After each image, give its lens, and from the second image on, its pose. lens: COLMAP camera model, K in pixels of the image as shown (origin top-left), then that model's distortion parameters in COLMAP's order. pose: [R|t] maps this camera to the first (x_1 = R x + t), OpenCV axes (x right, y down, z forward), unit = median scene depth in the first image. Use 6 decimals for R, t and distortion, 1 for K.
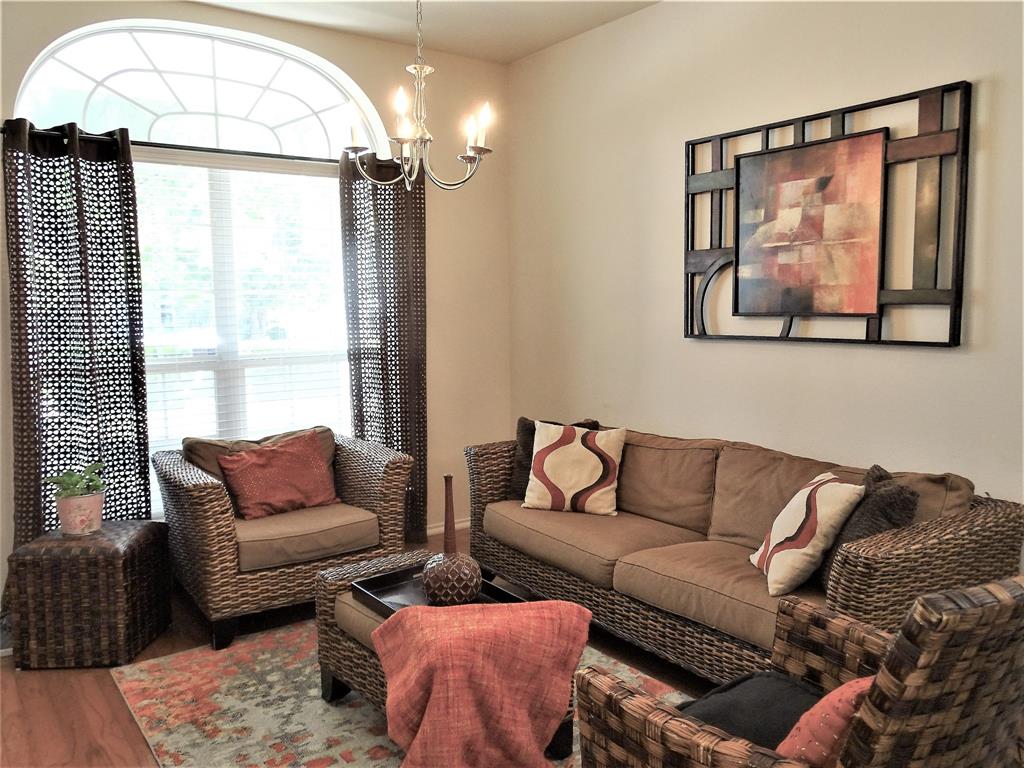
lens RADIAL K [[787.4, 0, 512.0], [0, 787.4, 384.0], [0, 0, 1]] dist [-0.003153, -0.004478]
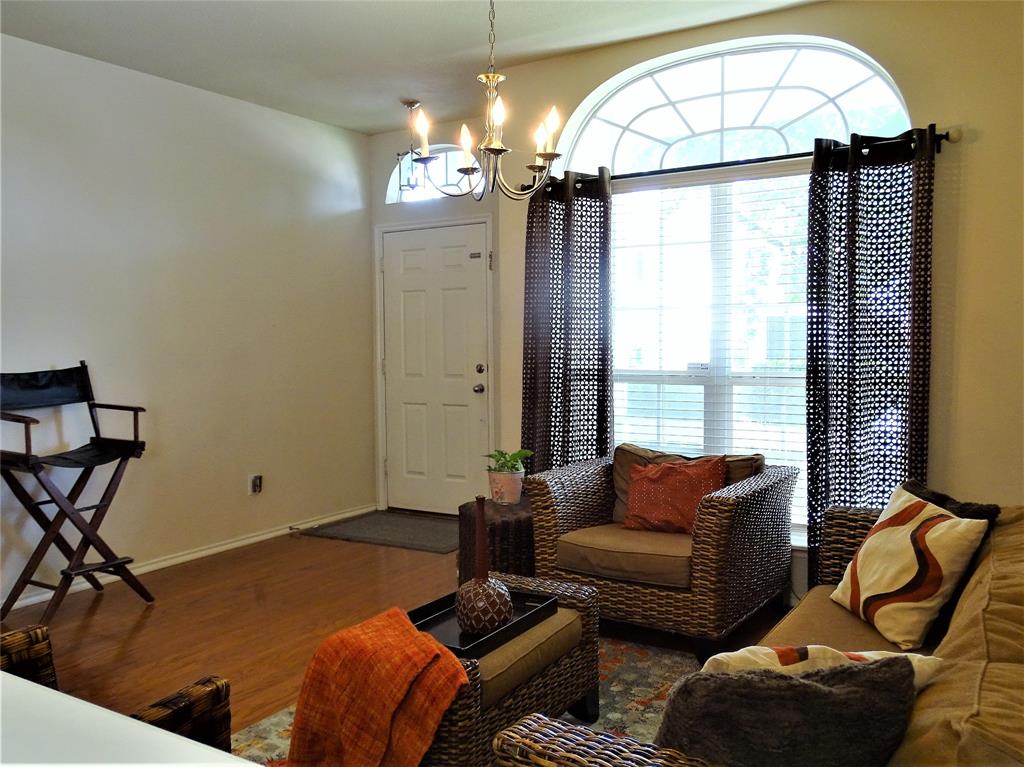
lens RADIAL K [[854.0, 0, 512.0], [0, 854.0, 383.5], [0, 0, 1]] dist [-0.057032, 0.001015]
pose [[0.383410, 0.069415, -0.920966, 0.540796], [-0.077965, 0.996045, 0.042617, -0.047298], [0.920282, 0.055463, 0.387306, 0.360915]]
